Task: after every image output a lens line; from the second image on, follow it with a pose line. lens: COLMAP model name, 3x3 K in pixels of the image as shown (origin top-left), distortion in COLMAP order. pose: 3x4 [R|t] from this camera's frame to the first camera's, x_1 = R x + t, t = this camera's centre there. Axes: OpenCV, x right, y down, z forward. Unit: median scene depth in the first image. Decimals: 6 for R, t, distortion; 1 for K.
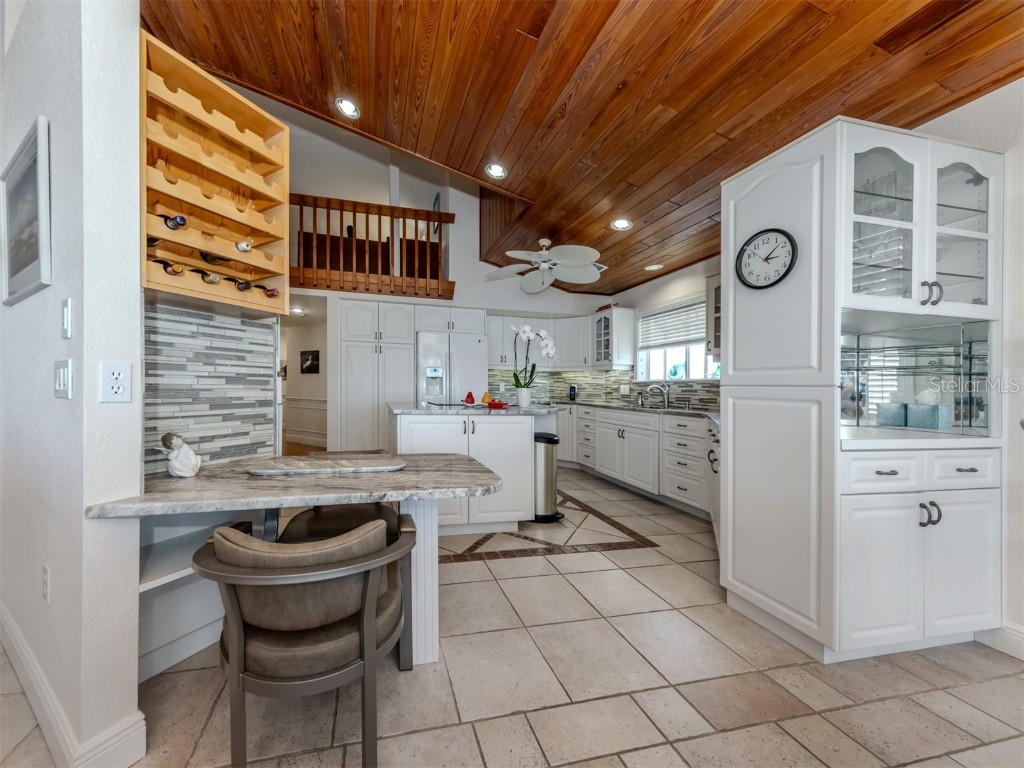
lens RADIAL K [[388.1, 0, 440.6], [0, 388.1, 386.0], [0, 0, 1]] dist [0.013723, -0.000295]
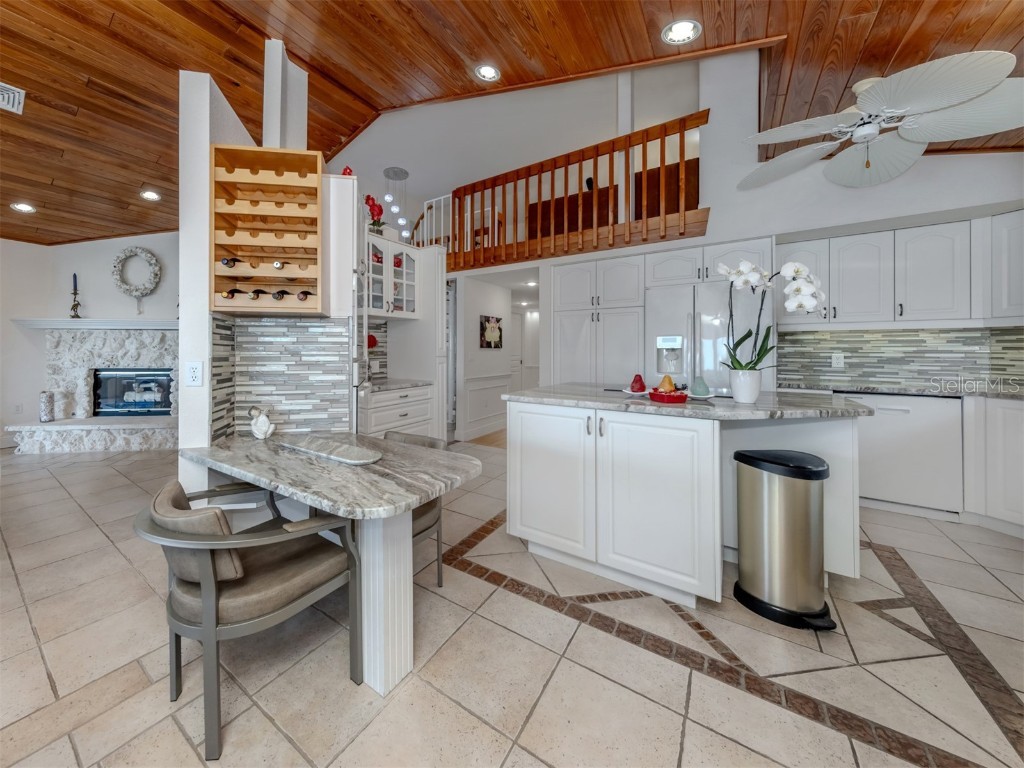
lens RADIAL K [[388.1, 0, 432.1], [0, 388.1, 351.3], [0, 0, 1]] dist [0.013723, -0.000295]
pose [[0.639736, -0.017961, -0.768385, 0.301352], [0.017018, 0.999813, -0.009202, -0.020936], [0.768406, -0.007190, 0.639922, 0.217987]]
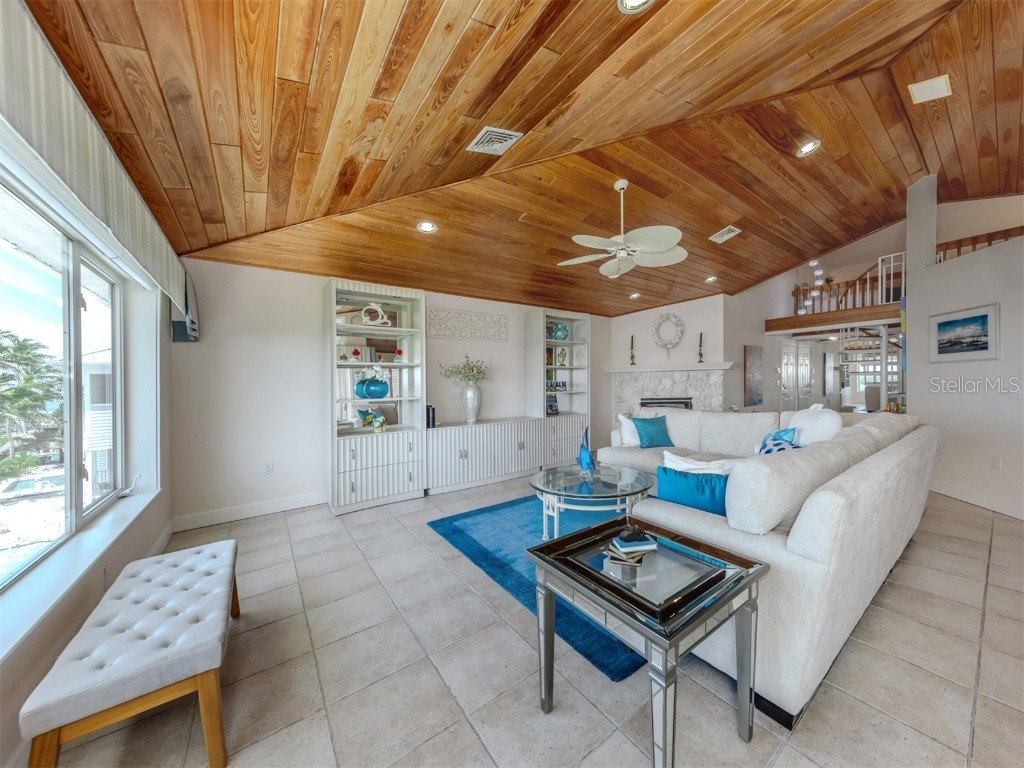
lens RADIAL K [[347.2, 0, 516.6], [0, 347.2, 385.7], [0, 0, 1]] dist [-0.001703, -0.000049]
pose [[0.434189, -0.028271, -0.900378, -0.094758], [0.036249, 0.999246, -0.013895, -0.051195], [0.900092, -0.026605, 0.434887, -0.981286]]
